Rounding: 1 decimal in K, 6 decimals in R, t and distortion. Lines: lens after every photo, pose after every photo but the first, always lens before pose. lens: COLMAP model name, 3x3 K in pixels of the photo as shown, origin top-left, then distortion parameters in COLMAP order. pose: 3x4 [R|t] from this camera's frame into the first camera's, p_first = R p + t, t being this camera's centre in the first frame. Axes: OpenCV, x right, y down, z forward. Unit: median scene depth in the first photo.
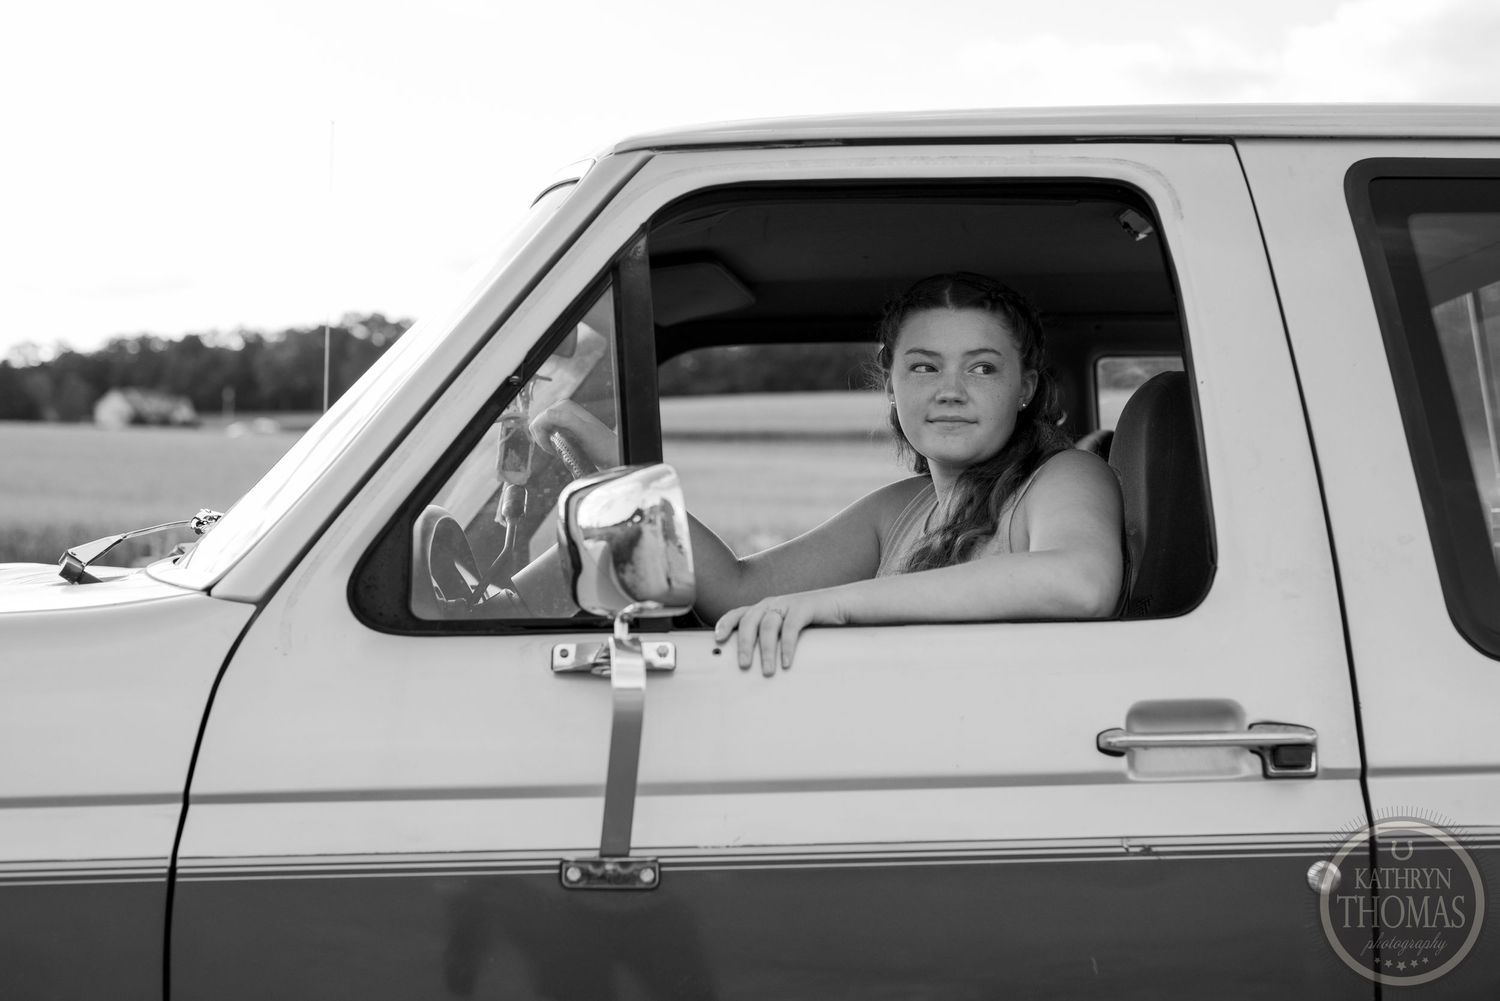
lens RADIAL K [[2070.7, 0, 755.5], [0, 2070.7, 479.0], [0, 0, 1]] dist [0.001206, 0.051532]
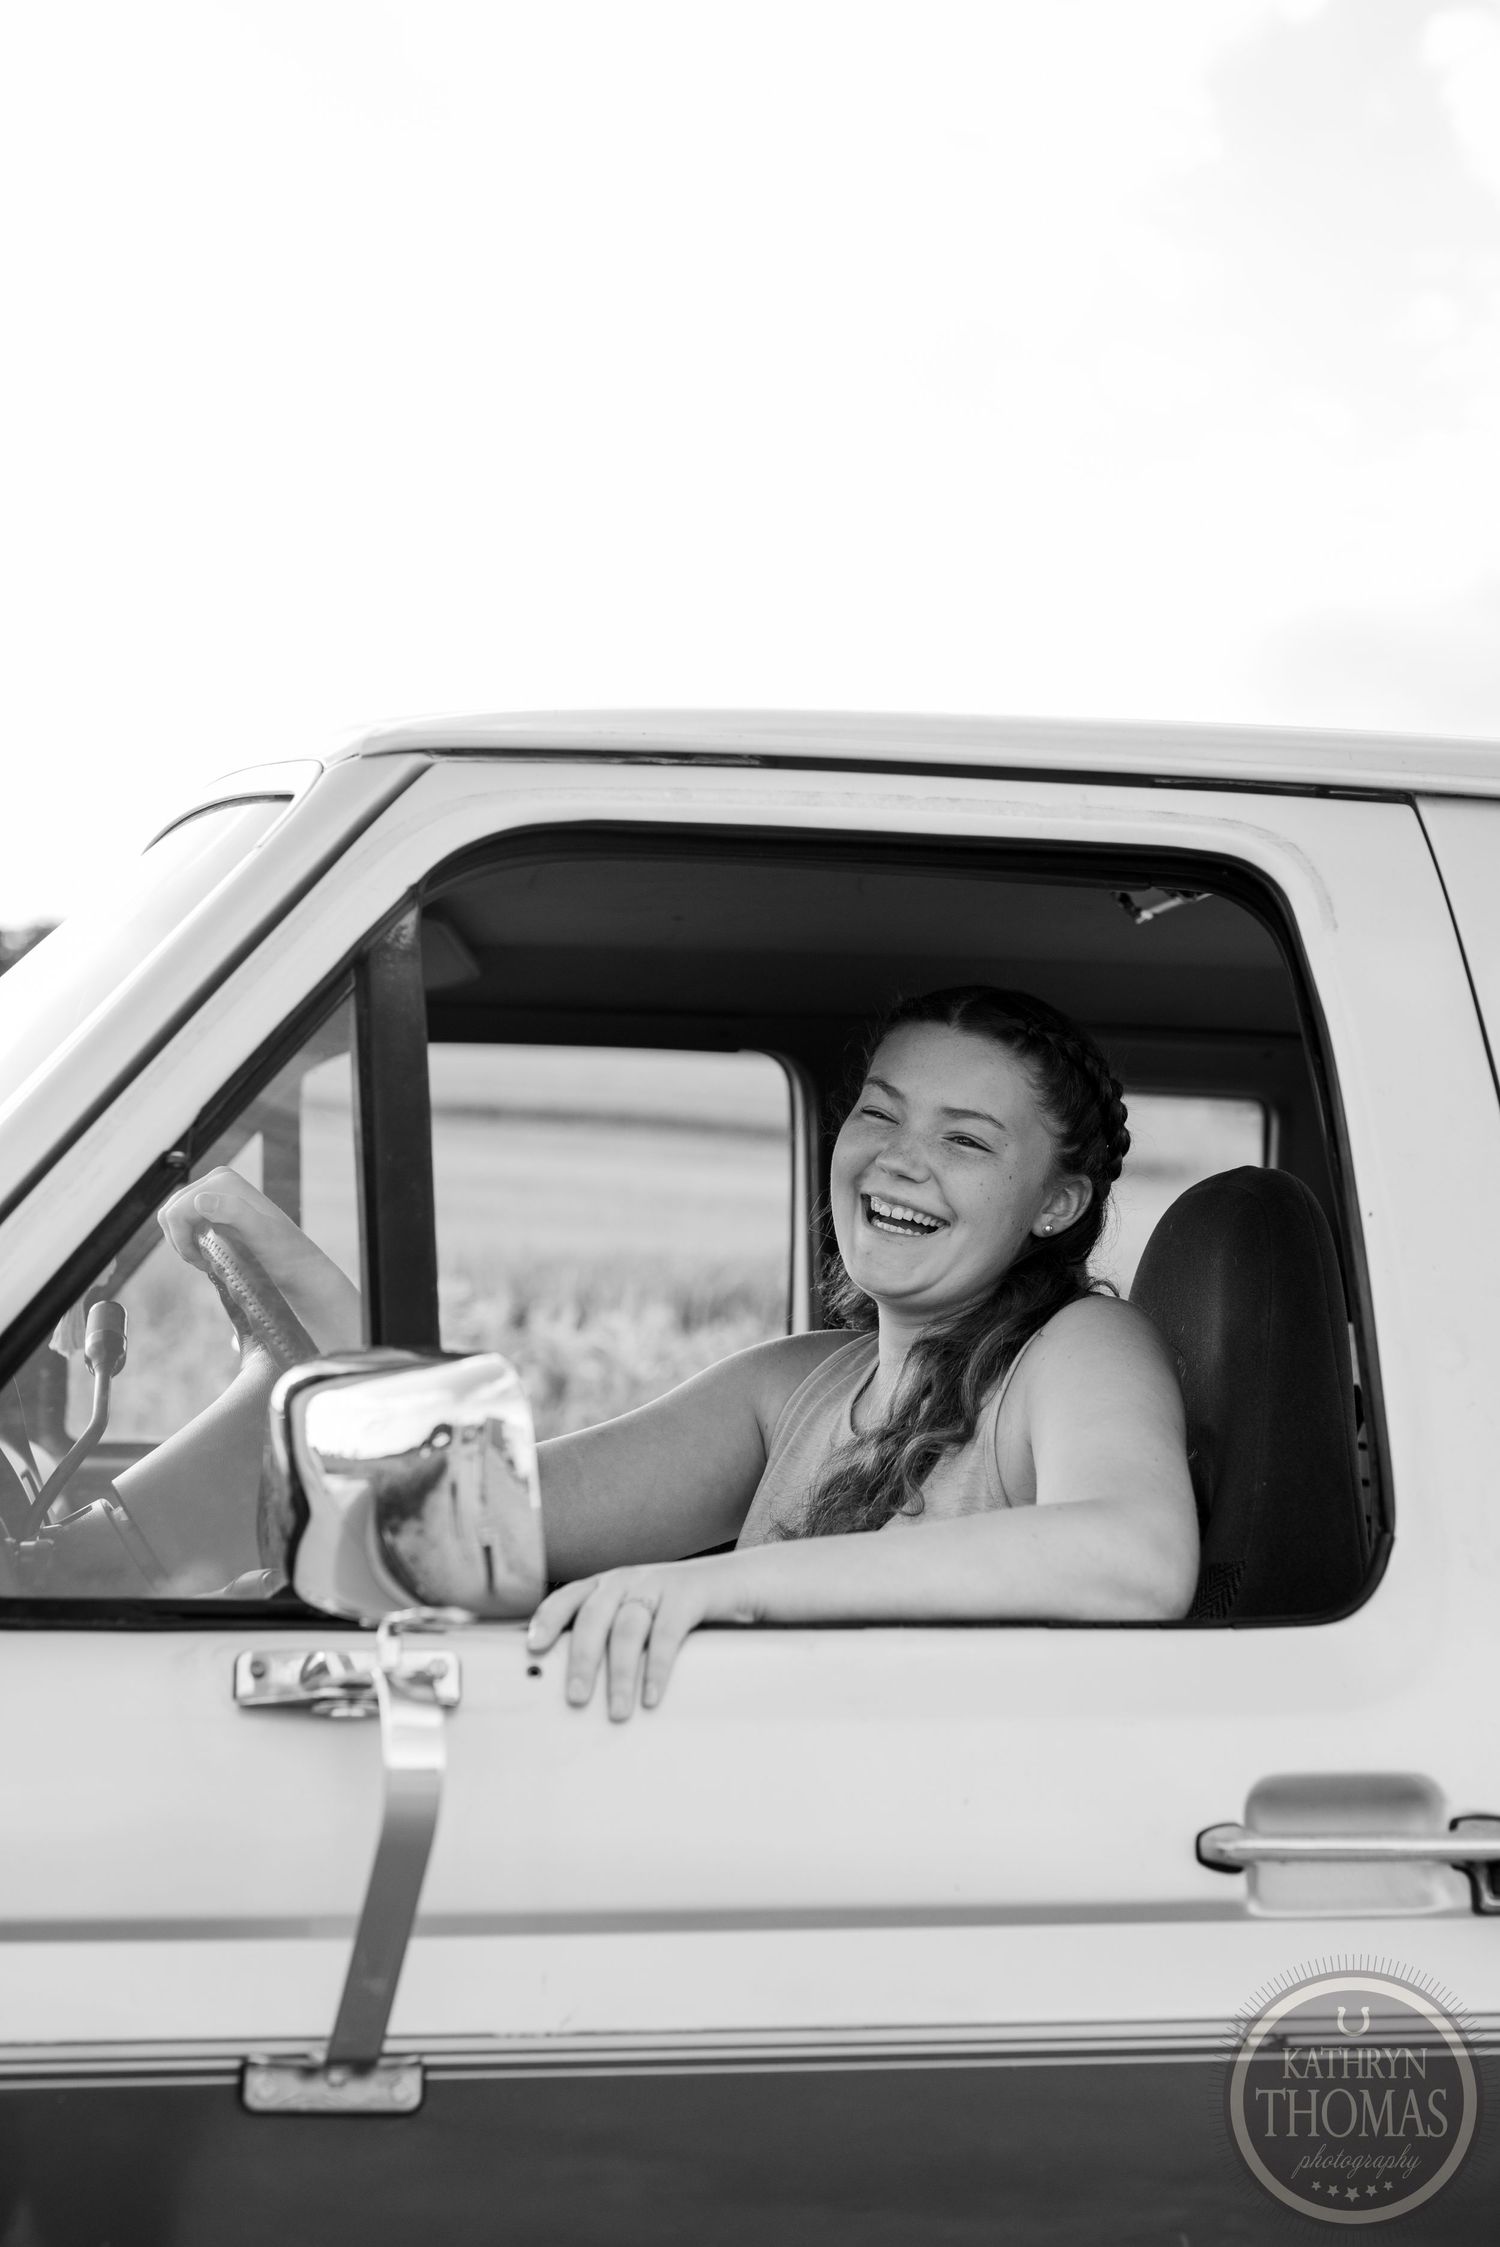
lens RADIAL K [[3101.9, 0, 750.0], [0, 3101.9, 1123.5], [0, 0, 1]] dist [0.001206, 0.051532]
pose [[0.988829, 0.045734, 0.141861, -0.085360], [-0.043205, 0.998849, -0.020854, -0.048003], [-0.142652, 0.014492, 0.989667, 0.164281]]
